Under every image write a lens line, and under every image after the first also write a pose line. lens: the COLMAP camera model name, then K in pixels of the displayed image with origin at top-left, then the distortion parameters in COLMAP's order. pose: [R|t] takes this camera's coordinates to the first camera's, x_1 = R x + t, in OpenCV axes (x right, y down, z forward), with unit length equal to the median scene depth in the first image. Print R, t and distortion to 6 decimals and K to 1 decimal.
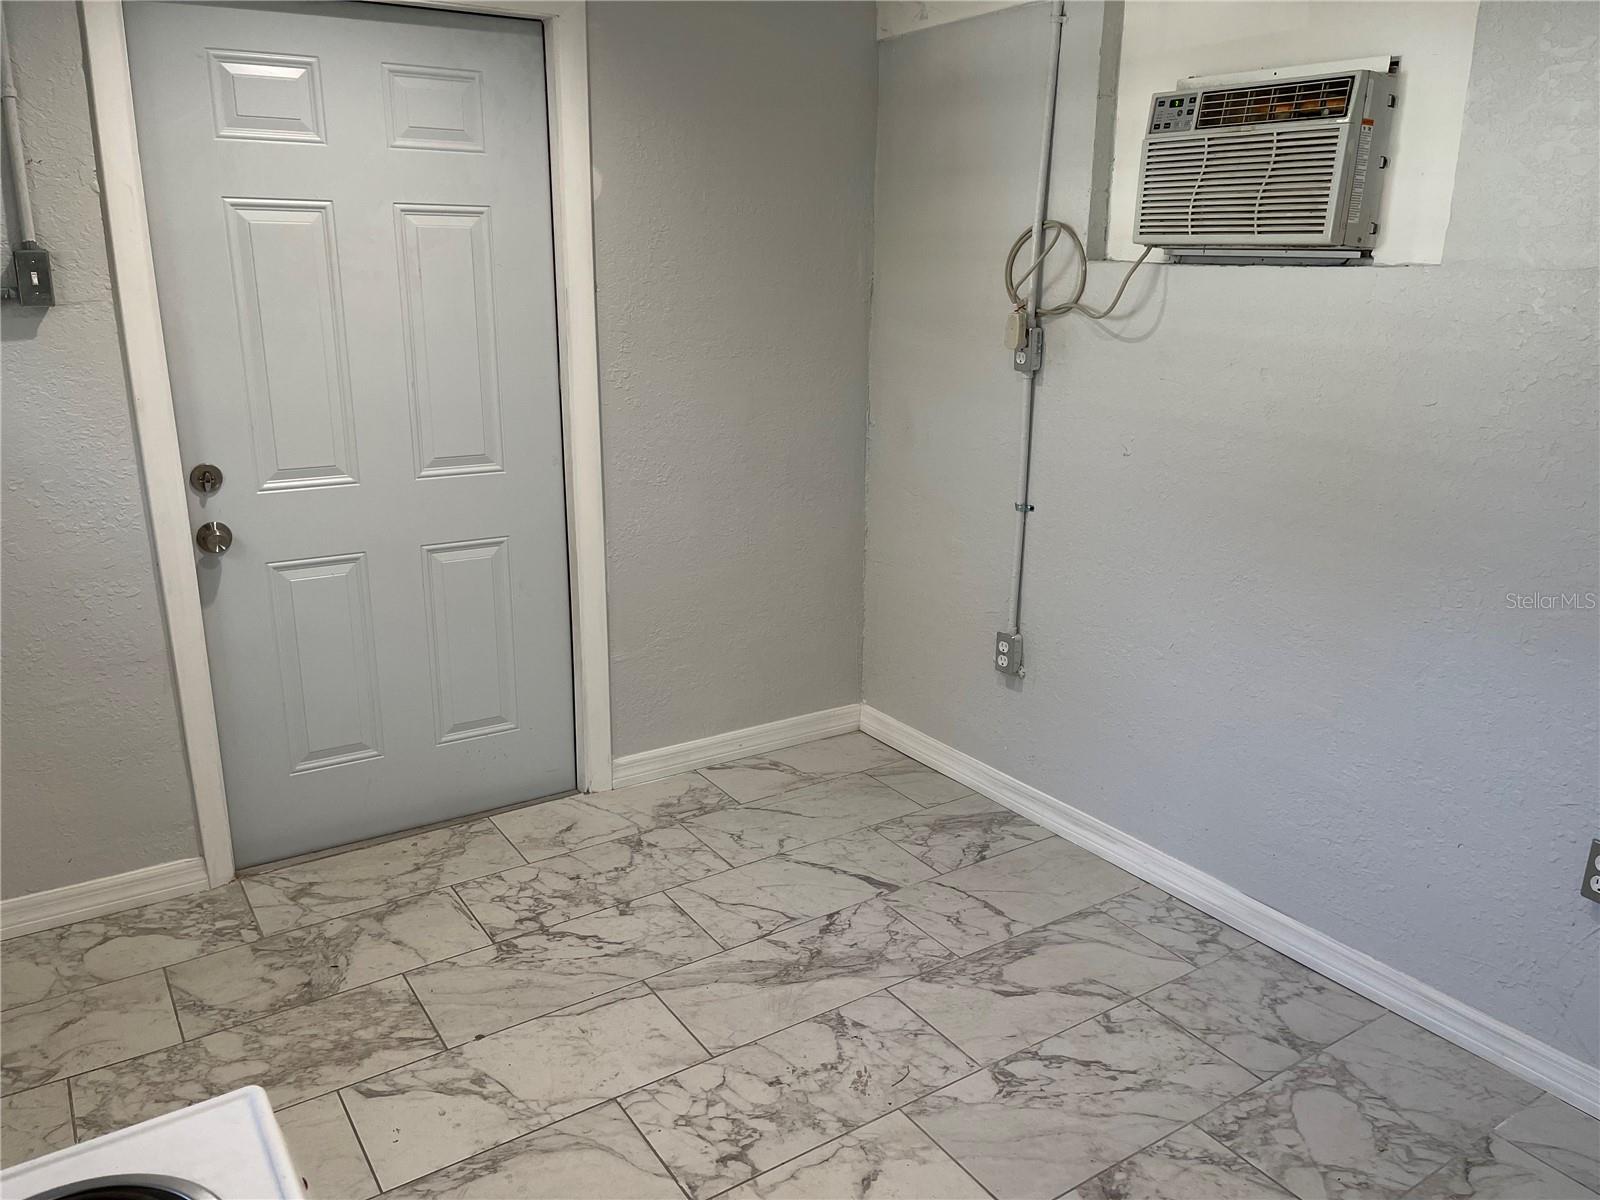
lens RADIAL K [[1235.9, 0, 804.2], [0, 1235.9, 621.6], [0, 0, 1]] dist [0.077429, -0.104494]
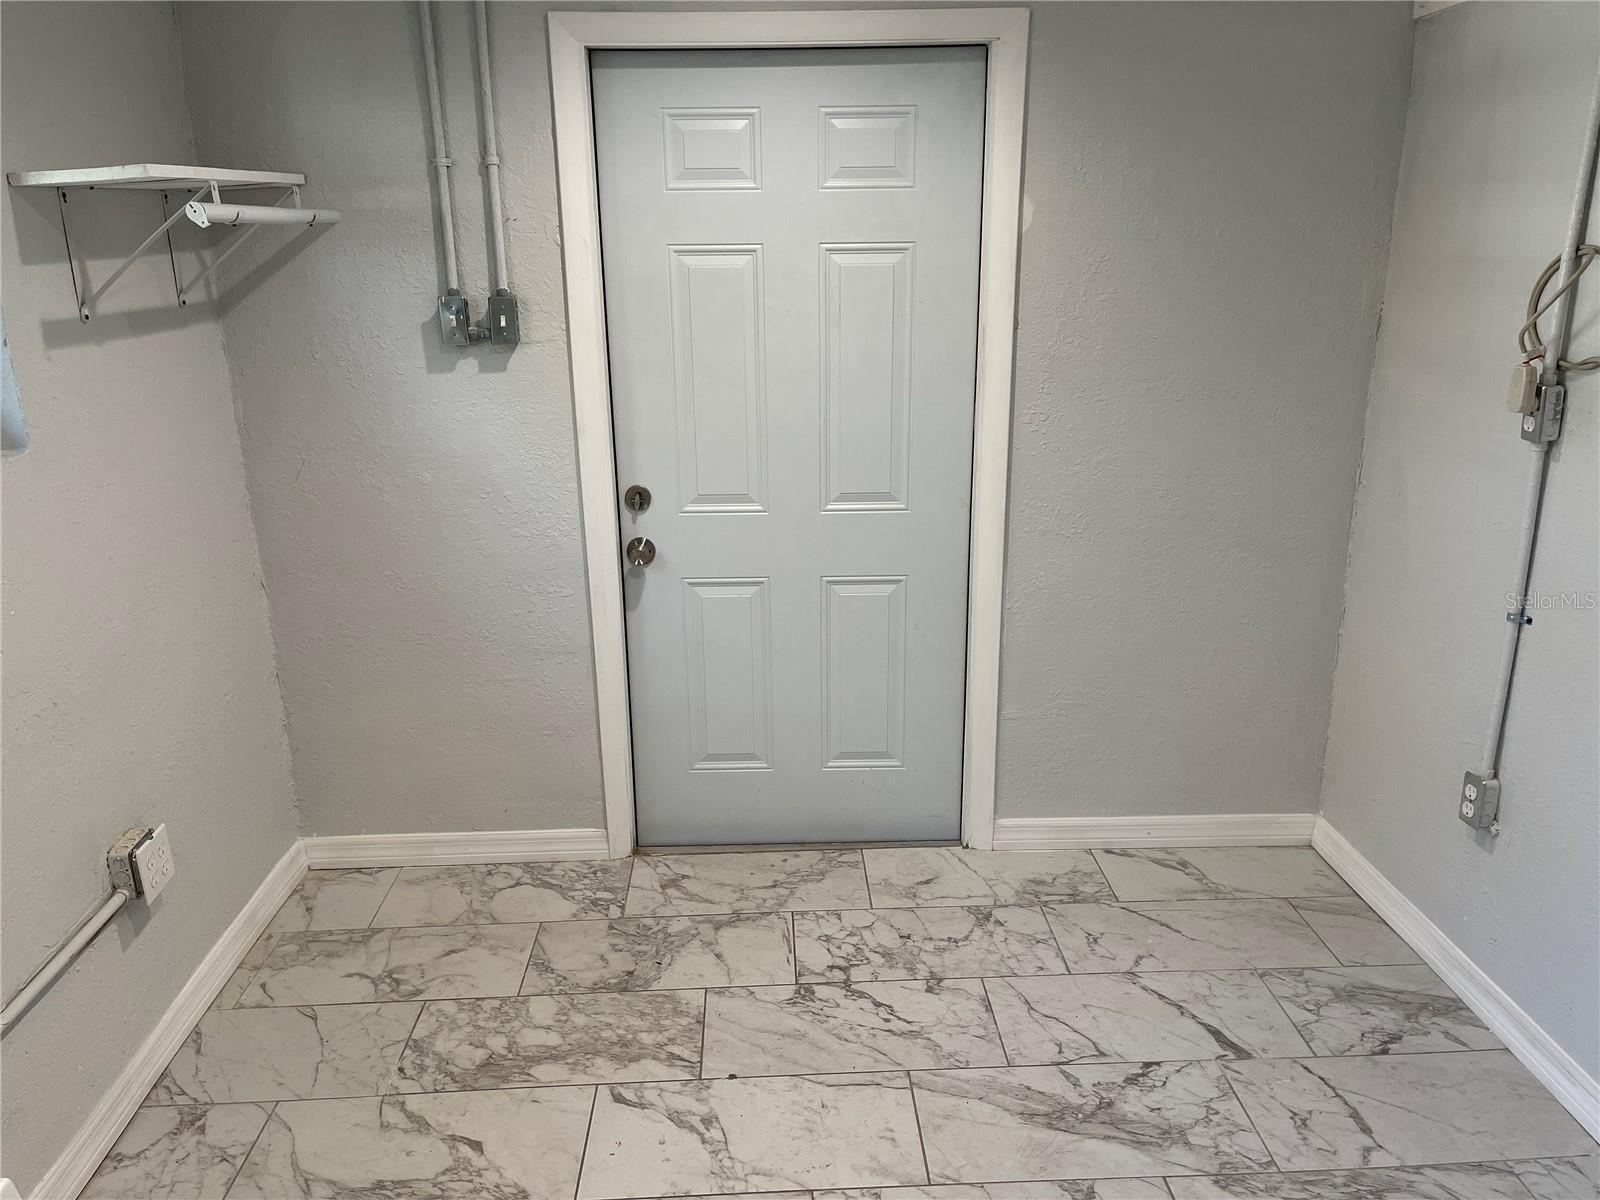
lens RADIAL K [[1235.9, 0, 804.2], [0, 1235.9, 621.6], [0, 0, 1]] dist [0.077429, -0.104494]
pose [[0.848951, 0.137743, -0.510204, 0.216468], [-0.131789, 0.990114, 0.048017, -0.075560], [0.511775, 0.026475, 0.858712, 0.129475]]
